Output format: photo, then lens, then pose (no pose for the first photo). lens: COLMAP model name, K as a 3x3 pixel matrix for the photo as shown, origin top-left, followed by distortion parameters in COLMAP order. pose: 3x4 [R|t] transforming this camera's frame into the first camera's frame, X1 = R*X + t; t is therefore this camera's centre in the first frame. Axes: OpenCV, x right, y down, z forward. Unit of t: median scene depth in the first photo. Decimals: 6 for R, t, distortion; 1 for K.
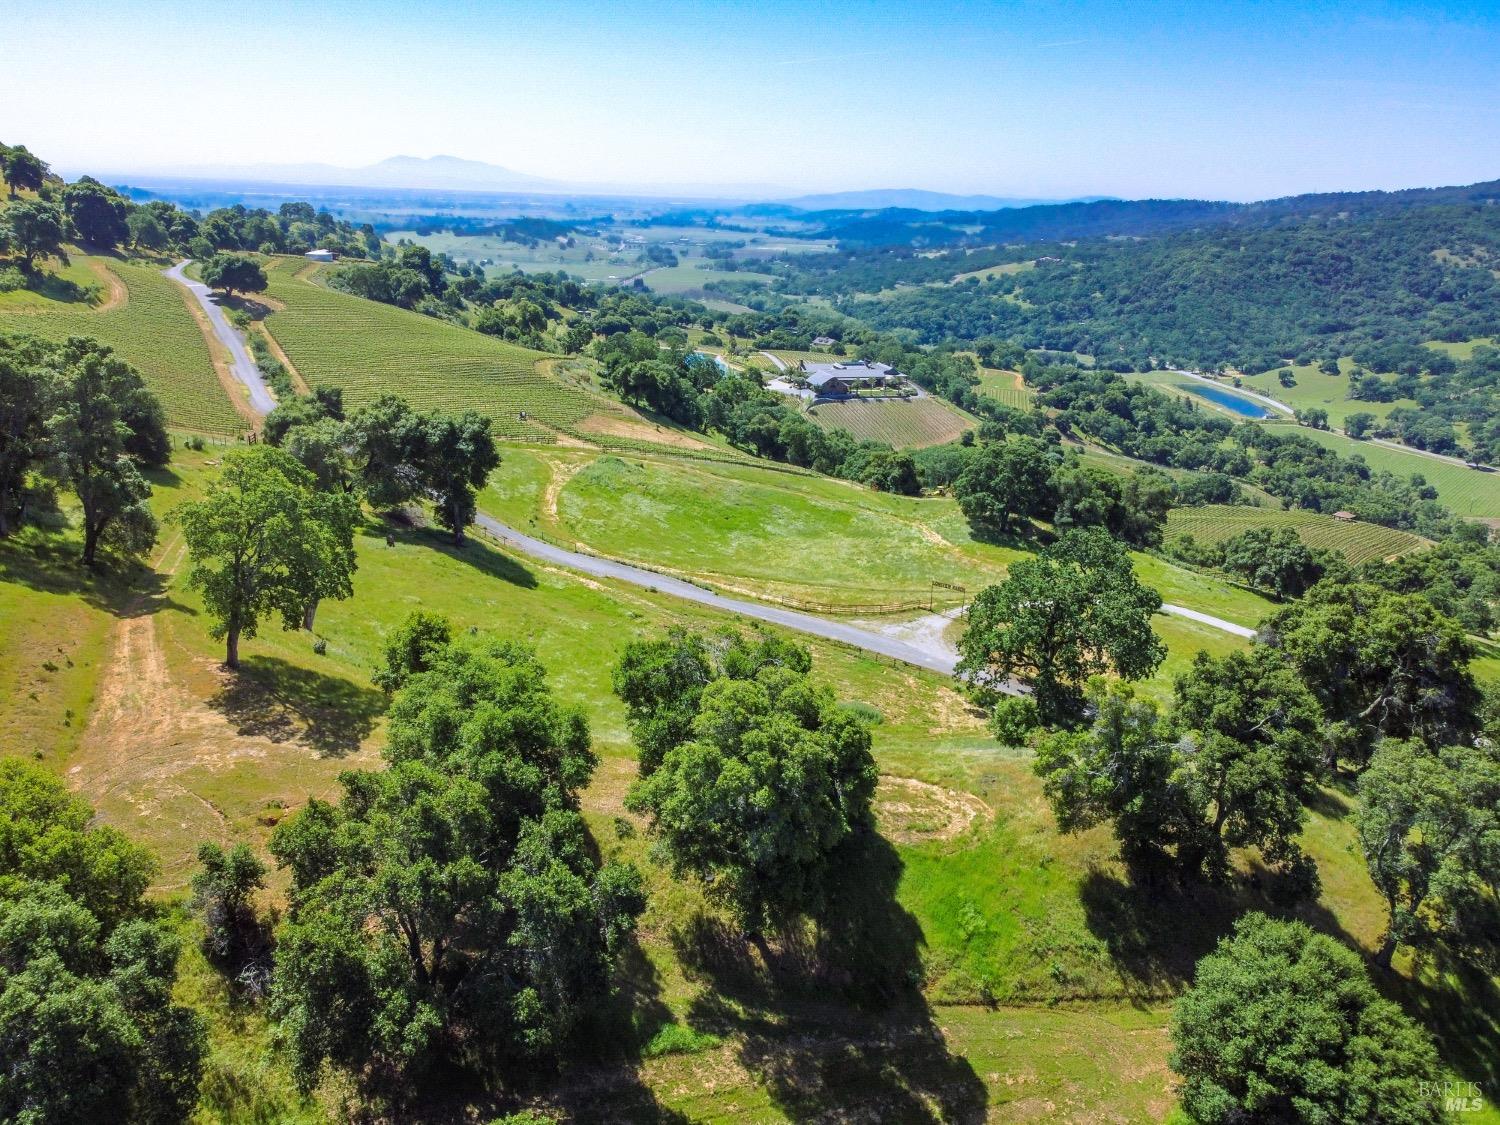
lens RADIAL K [[1125.9, 0, 749.0], [0, 1125.9, 558.3], [0, 0, 1]] dist [0.003135, -0.007729]
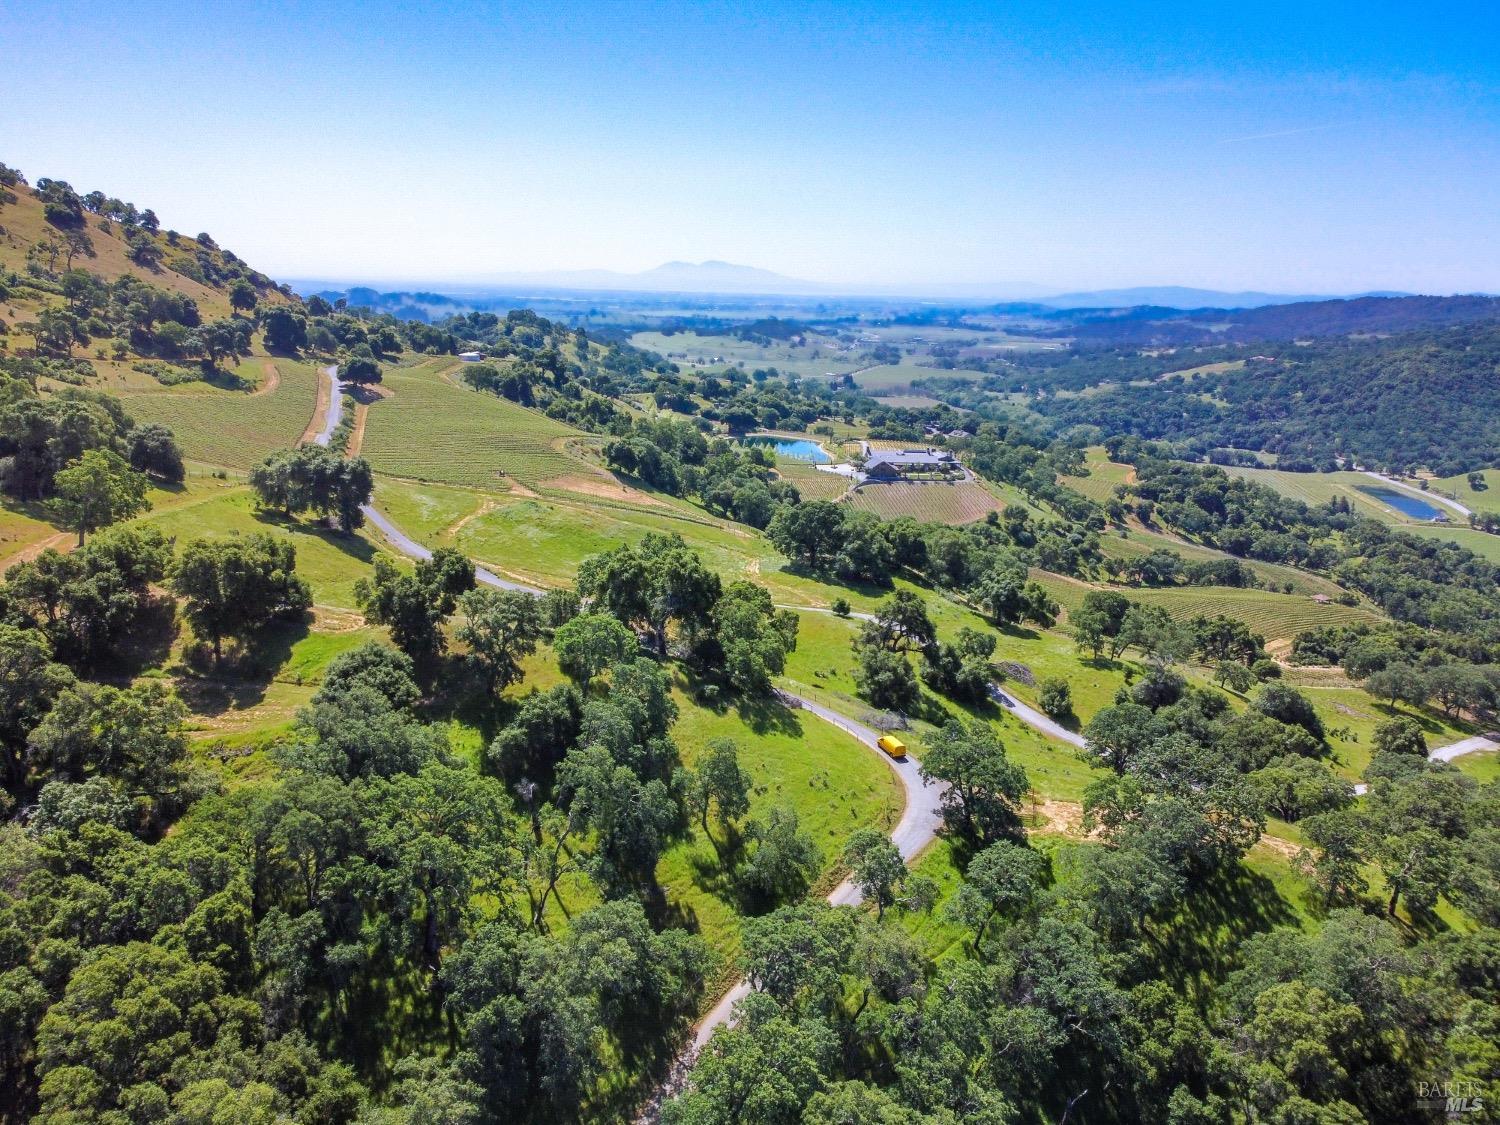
lens RADIAL K [[1125.9, 0, 749.0], [0, 1125.9, 558.3], [0, 0, 1]] dist [0.003135, -0.007729]
pose [[0.975486, 0.040320, -0.216334, 0.188608], [-0.057991, 0.995423, -0.075964, 0.030310], [0.212281, 0.086647, 0.973360, -0.126723]]
